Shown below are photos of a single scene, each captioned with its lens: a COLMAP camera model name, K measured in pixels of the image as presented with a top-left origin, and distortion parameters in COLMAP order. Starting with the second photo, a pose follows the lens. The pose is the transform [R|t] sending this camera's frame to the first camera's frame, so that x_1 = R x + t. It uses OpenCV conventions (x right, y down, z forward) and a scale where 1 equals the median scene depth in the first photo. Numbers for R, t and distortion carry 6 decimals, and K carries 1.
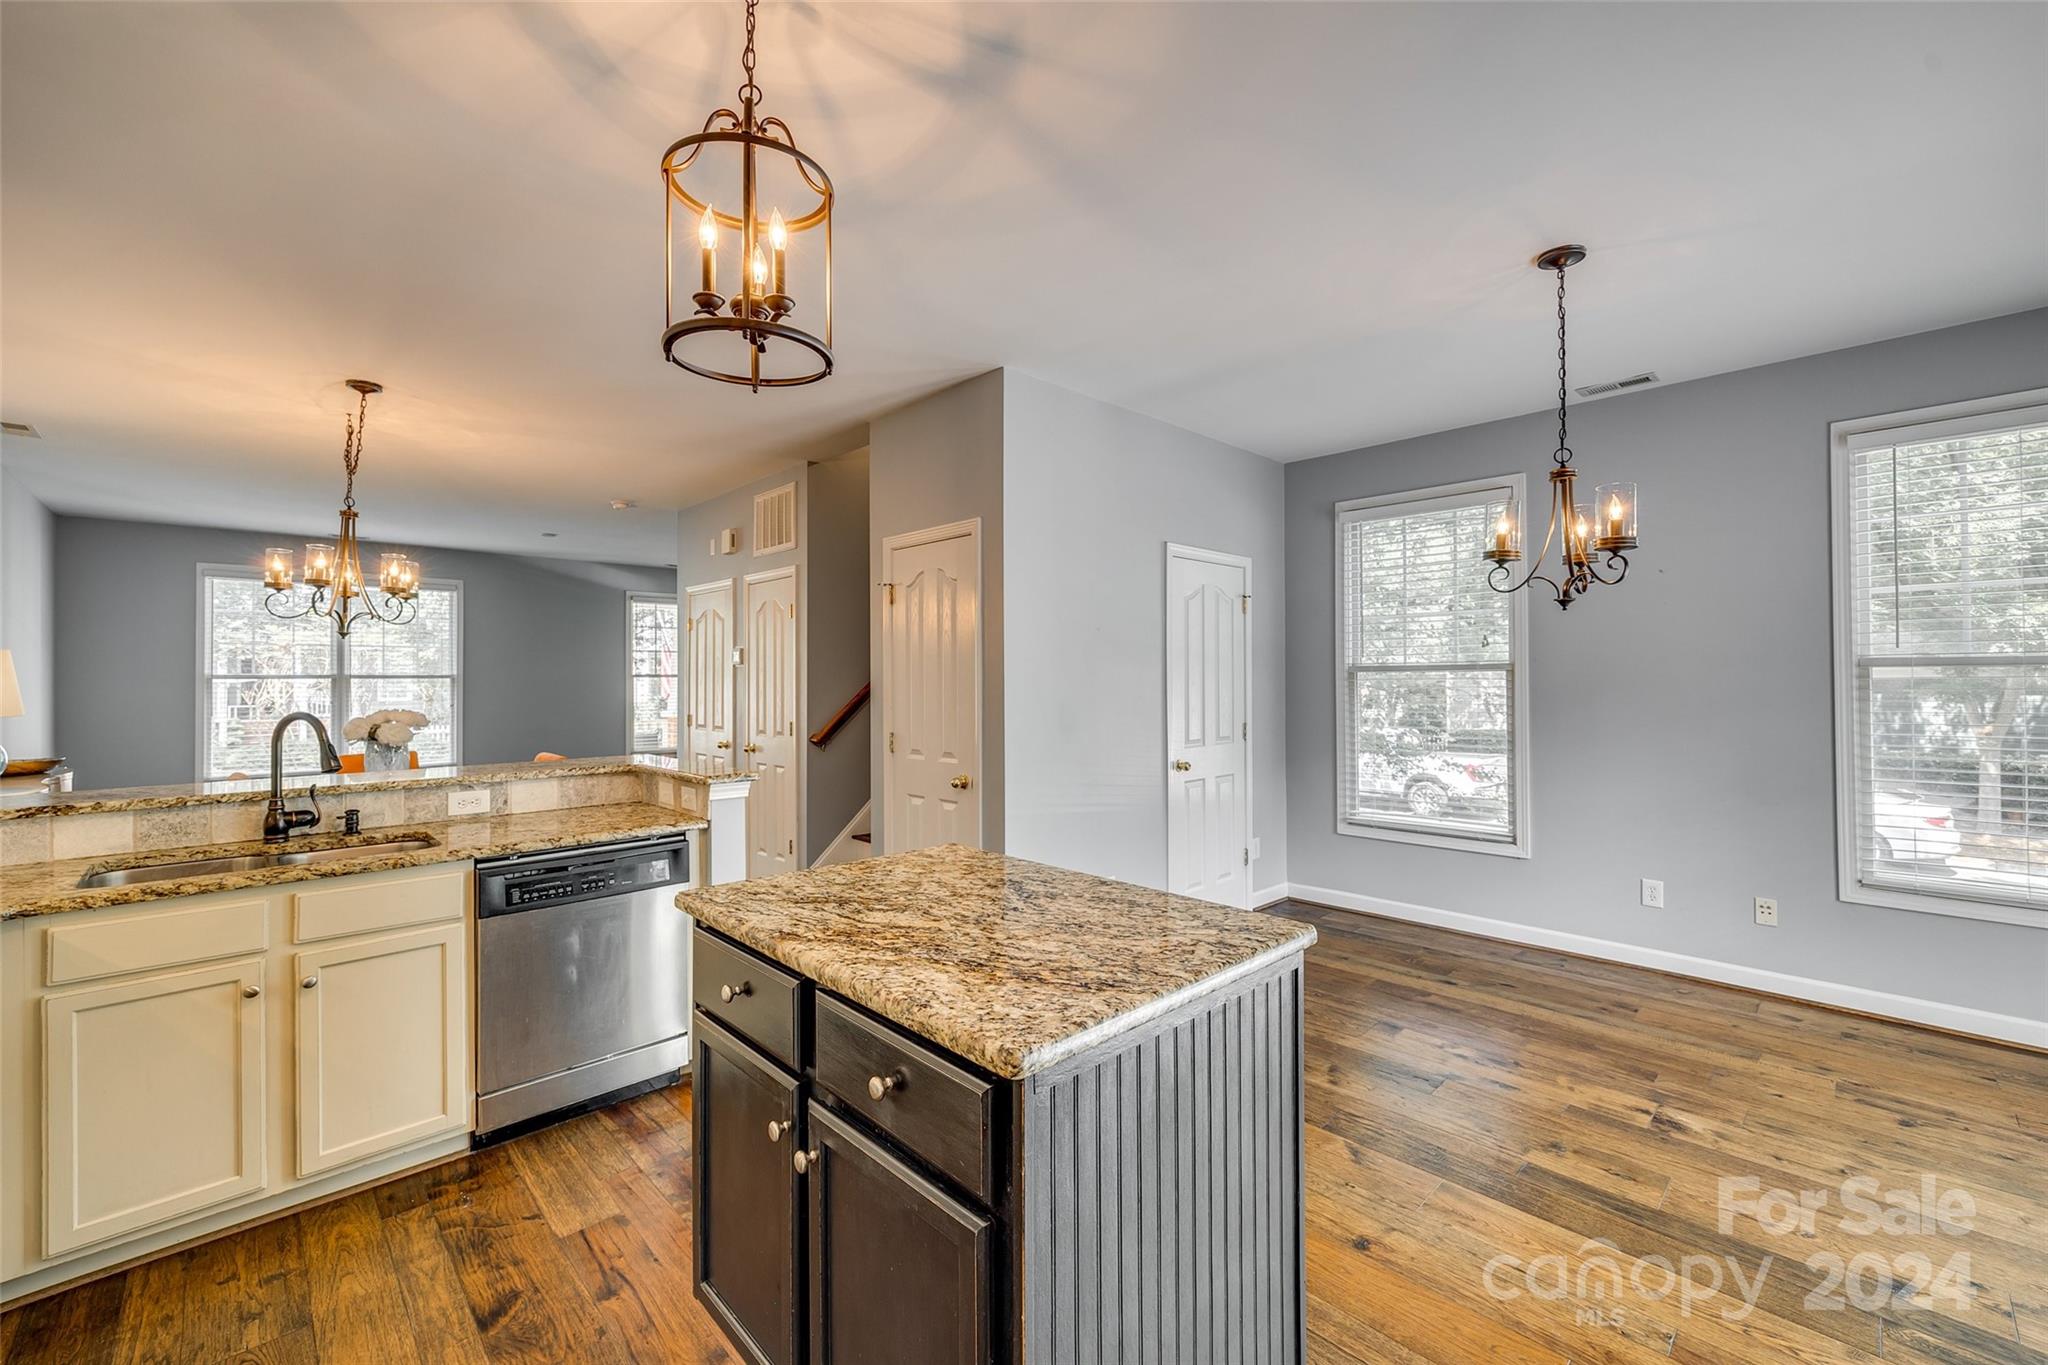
lens RADIAL K [[819.4, 0, 1021.9], [0, 819.4, 673.0], [0, 0, 1]] dist [-0.005978, 0.001366]
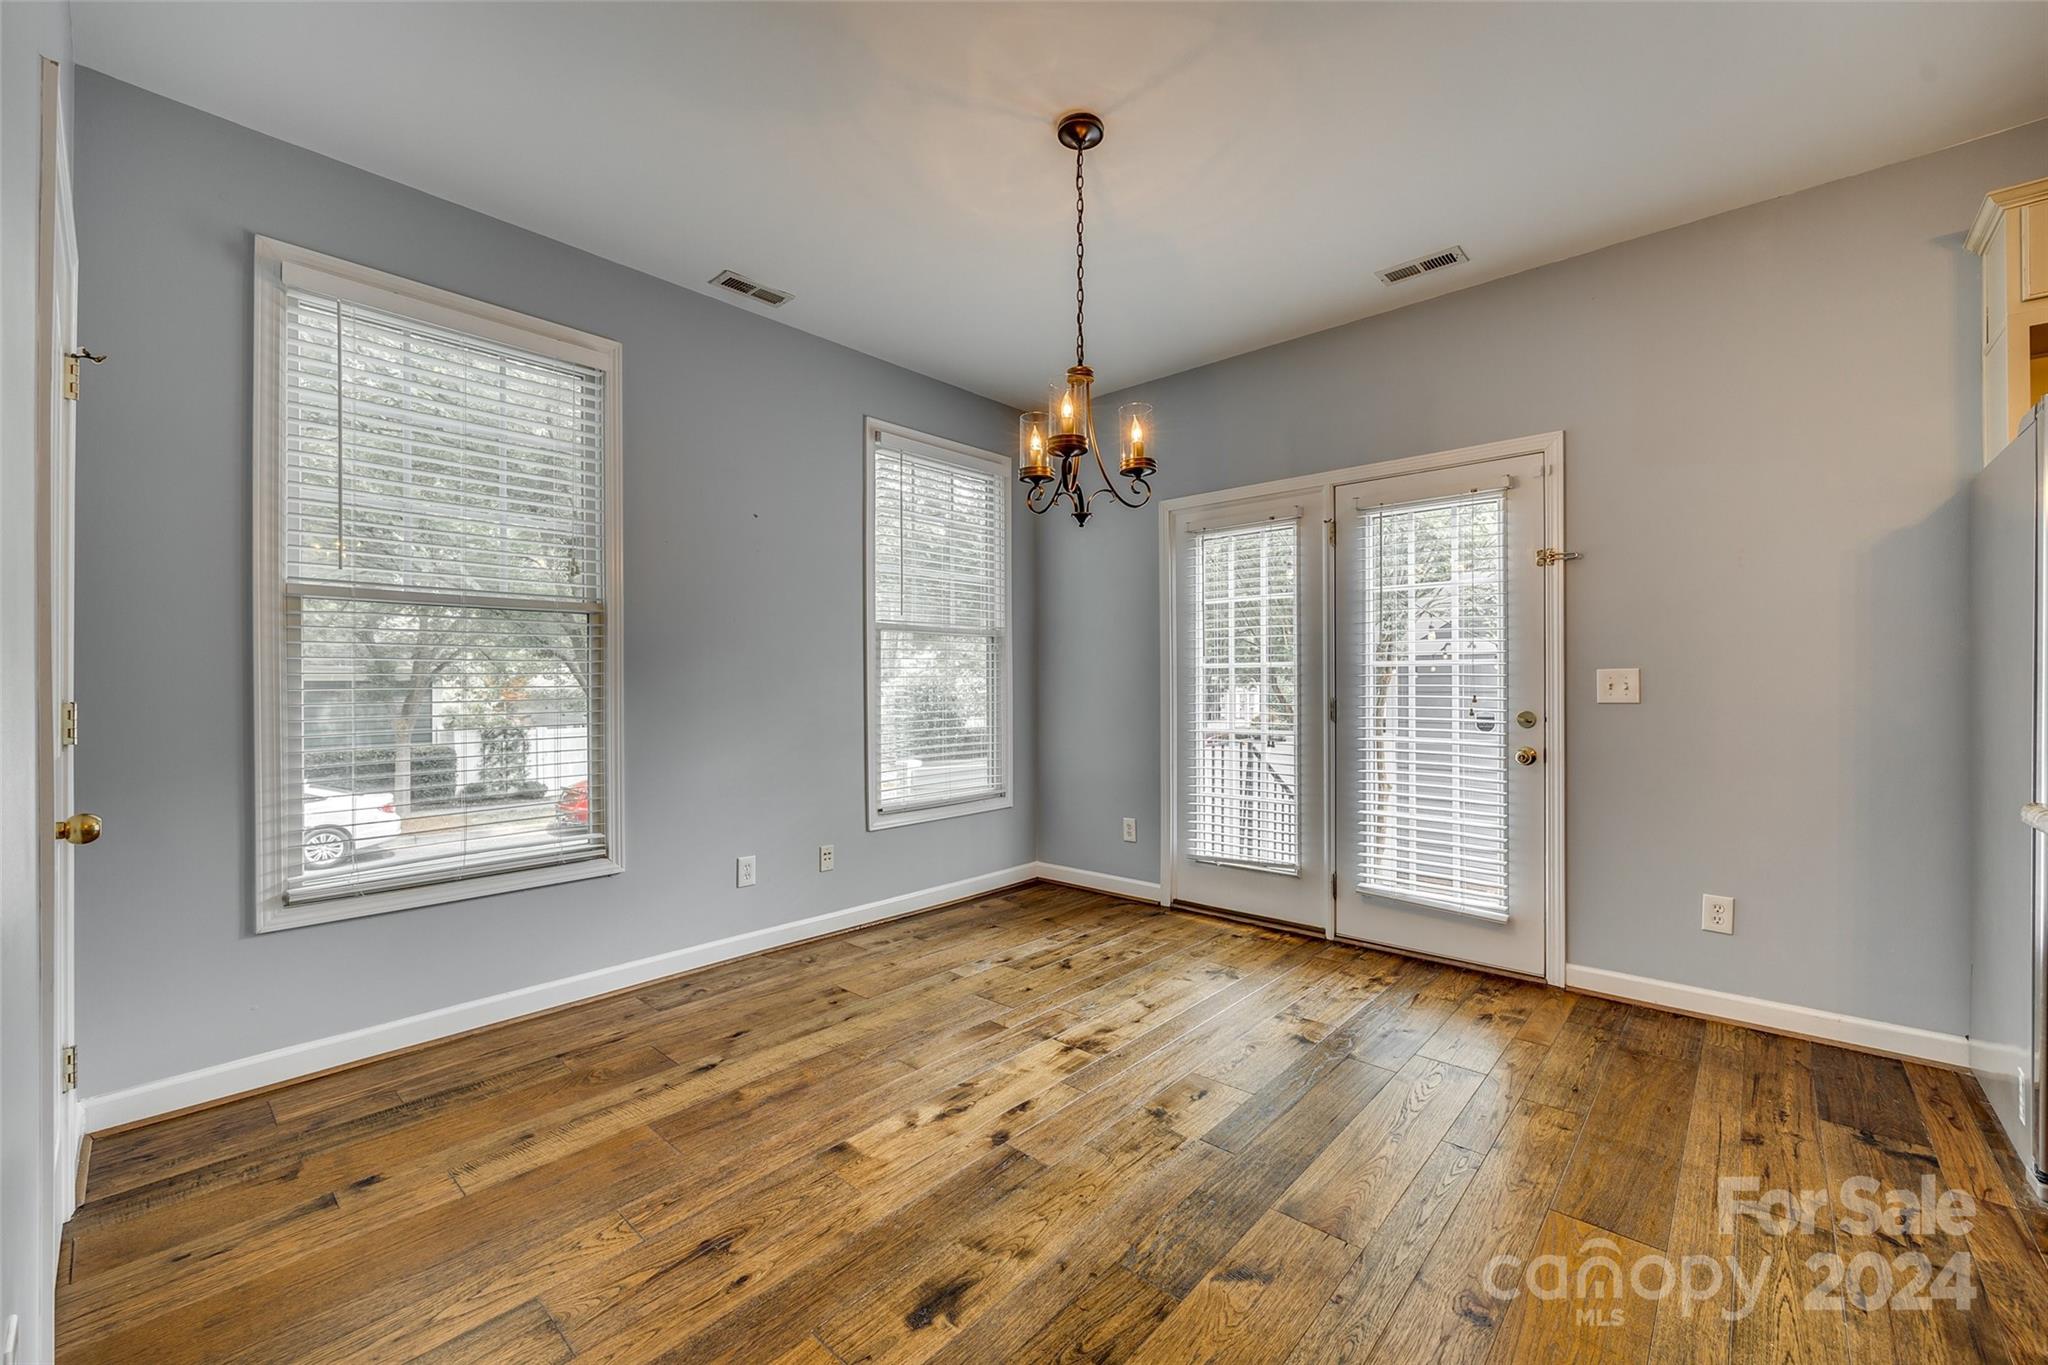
lens RADIAL K [[819.4, 0, 1034.4], [0, 819.4, 686.9], [0, 0, 1]] dist [-0.005978, 0.001366]
pose [[-0.074553, 0.002261, 0.997214, -0.172181], [-0.003053, 0.999992, -0.002496, 0.077794], [-0.997212, -0.003231, -0.074546, 0.859058]]
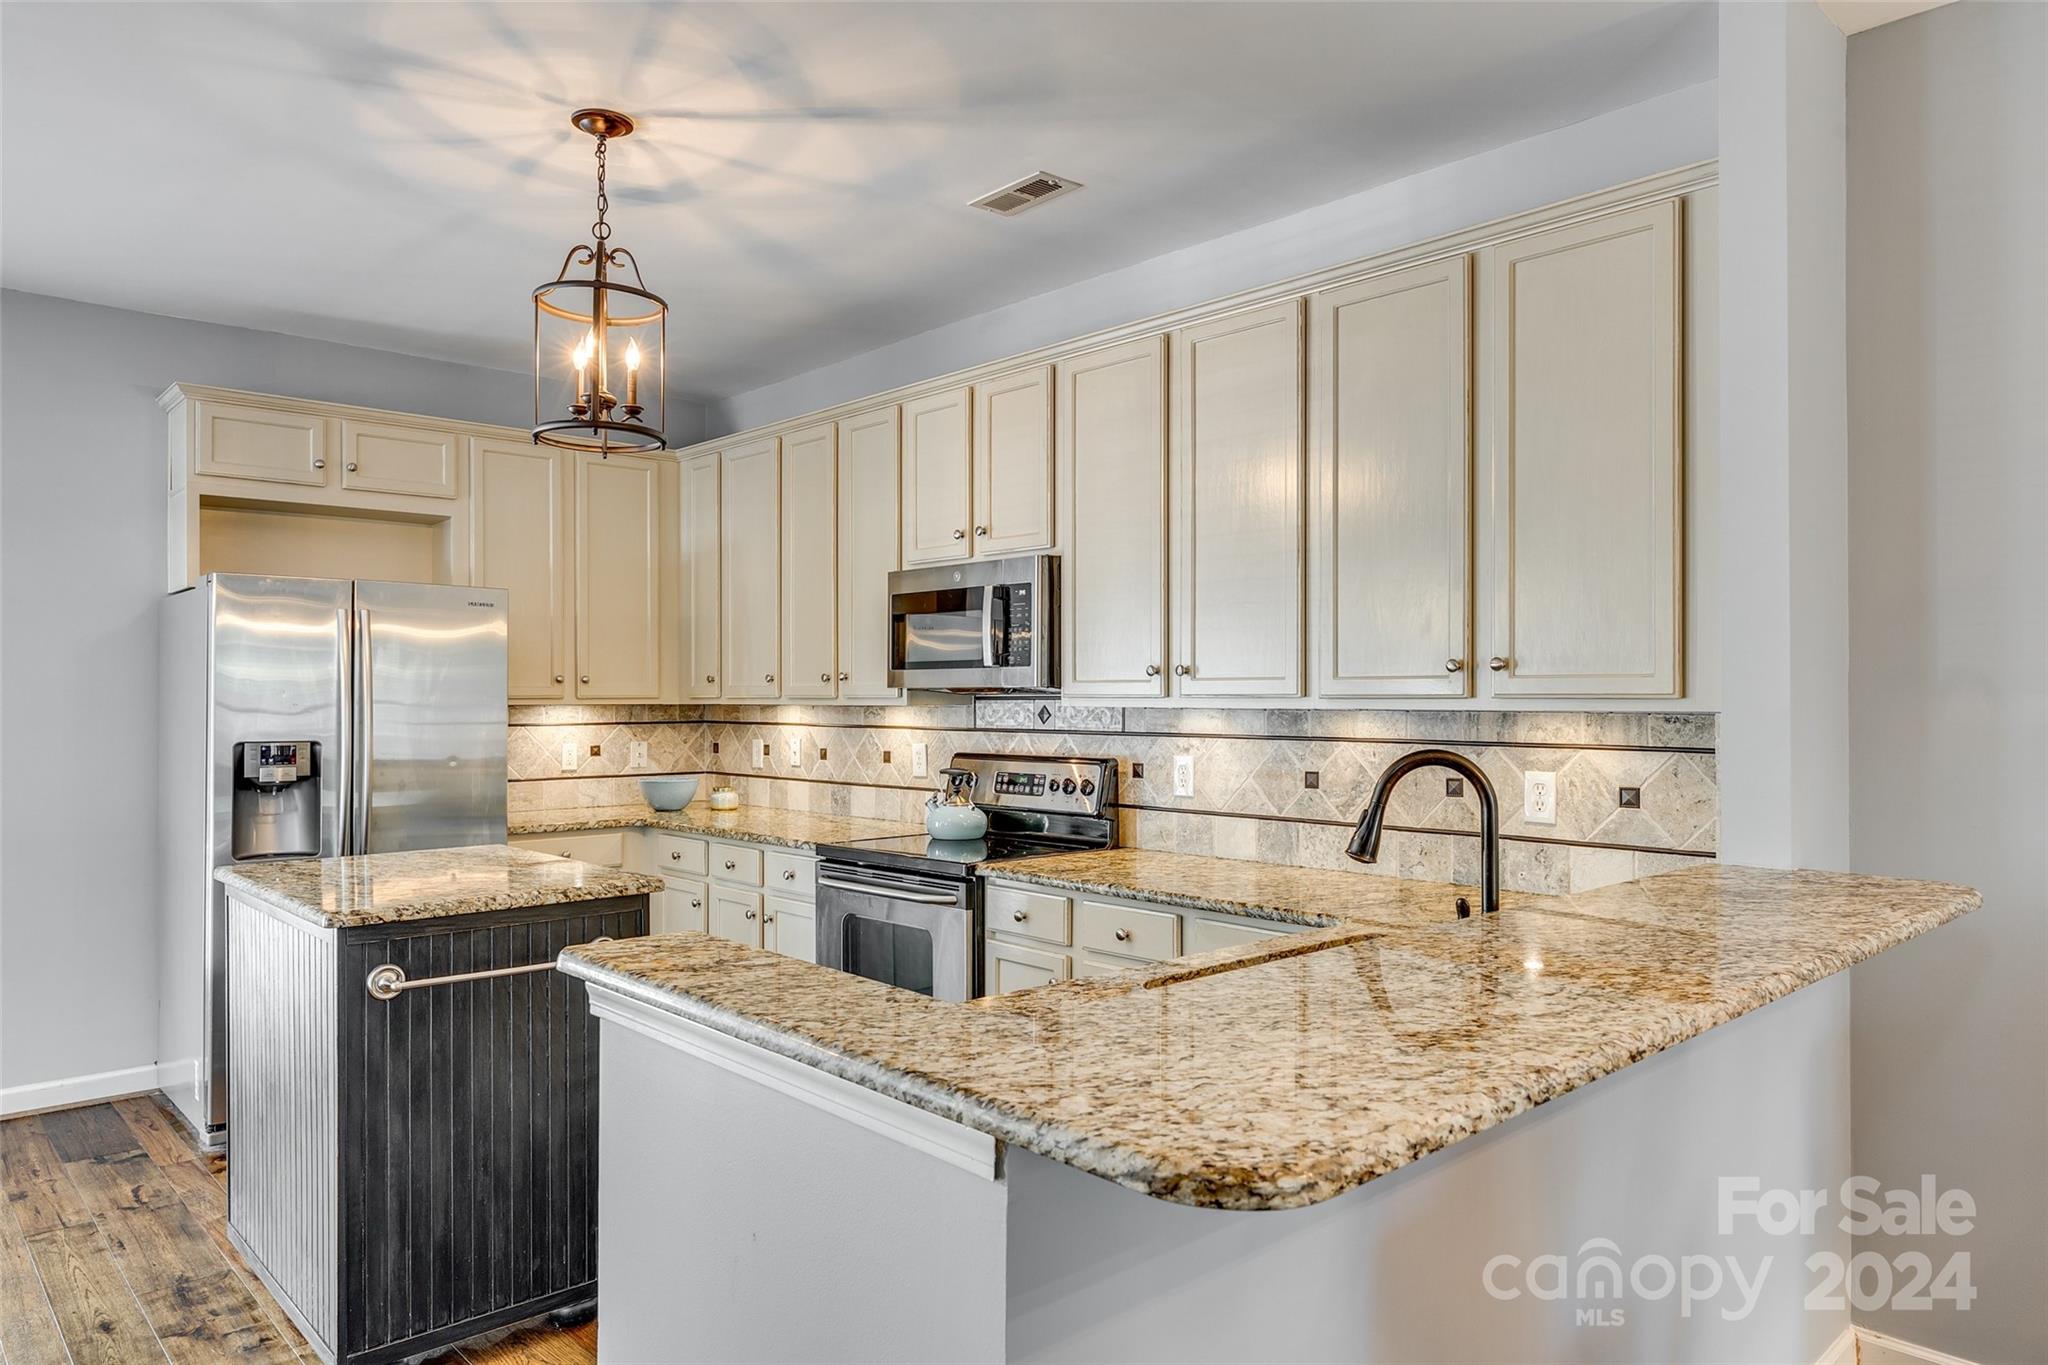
lens RADIAL K [[1315.9, 0, 1015.9], [0, 1315.9, 684.4], [0, 0, 1]] dist [-0.007170, -0.004052]
pose [[-0.999697, 0.005027, 0.024094, -0.453792], [0.004612, 0.999841, -0.017234, 0.012975], [-0.024177, -0.017117, -0.999561, 1.340735]]
